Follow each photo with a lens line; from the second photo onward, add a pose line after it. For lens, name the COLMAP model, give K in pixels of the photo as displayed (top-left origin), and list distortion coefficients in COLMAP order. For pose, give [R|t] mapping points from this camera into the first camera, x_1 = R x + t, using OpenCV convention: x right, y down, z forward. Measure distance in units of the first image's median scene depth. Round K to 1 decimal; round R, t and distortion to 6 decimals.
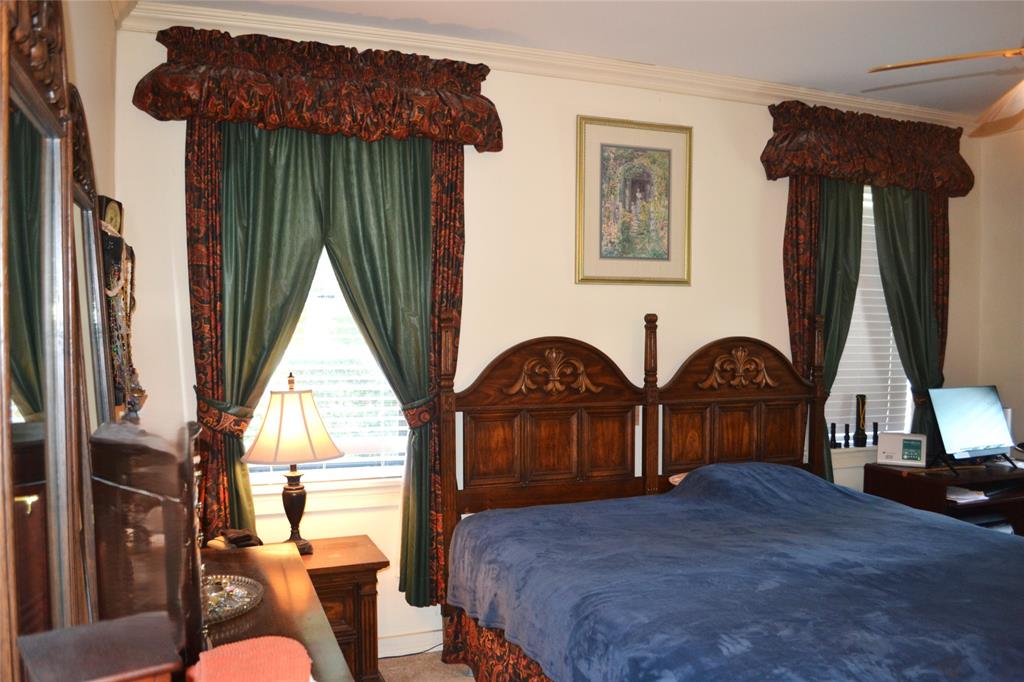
lens RADIAL K [[824.3, 0, 511.6], [0, 824.3, 350.7], [0, 0, 1]] dist [-0.077990, 0.010460]
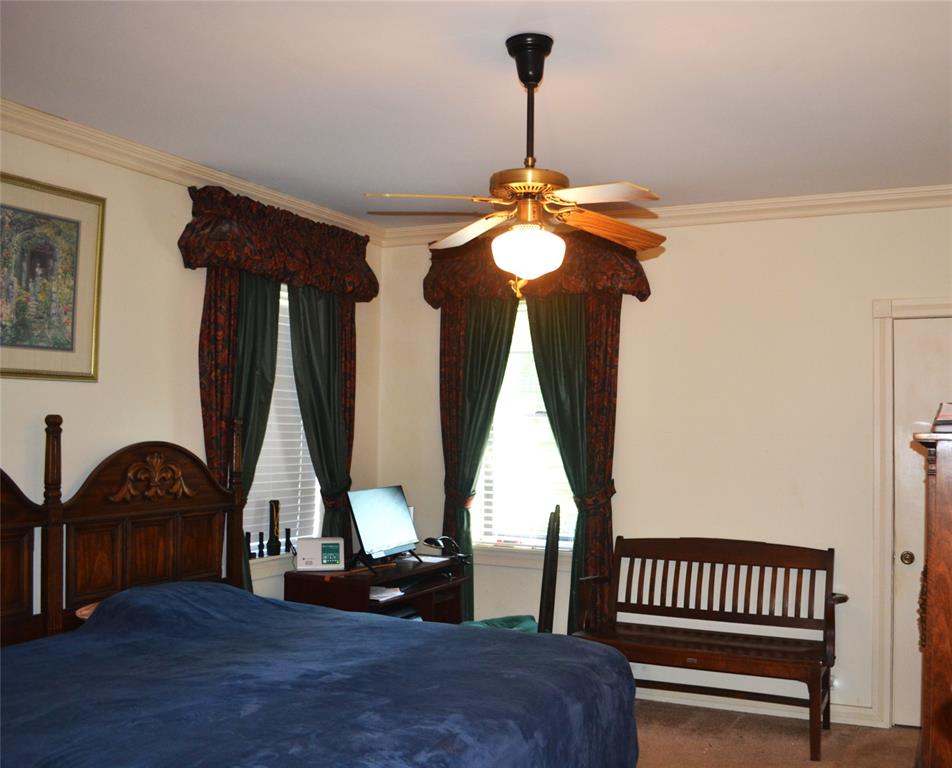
lens RADIAL K [[1037.9, 0, 476.0], [0, 1037.9, 384.0], [0, 0, 1]] dist [-0.073289, 0.003084]
pose [[0.711513, 0.023542, 0.702278, -0.262068], [0.014592, 0.998728, -0.048264, -0.020604], [-0.702521, 0.044588, 0.710264, -0.036646]]
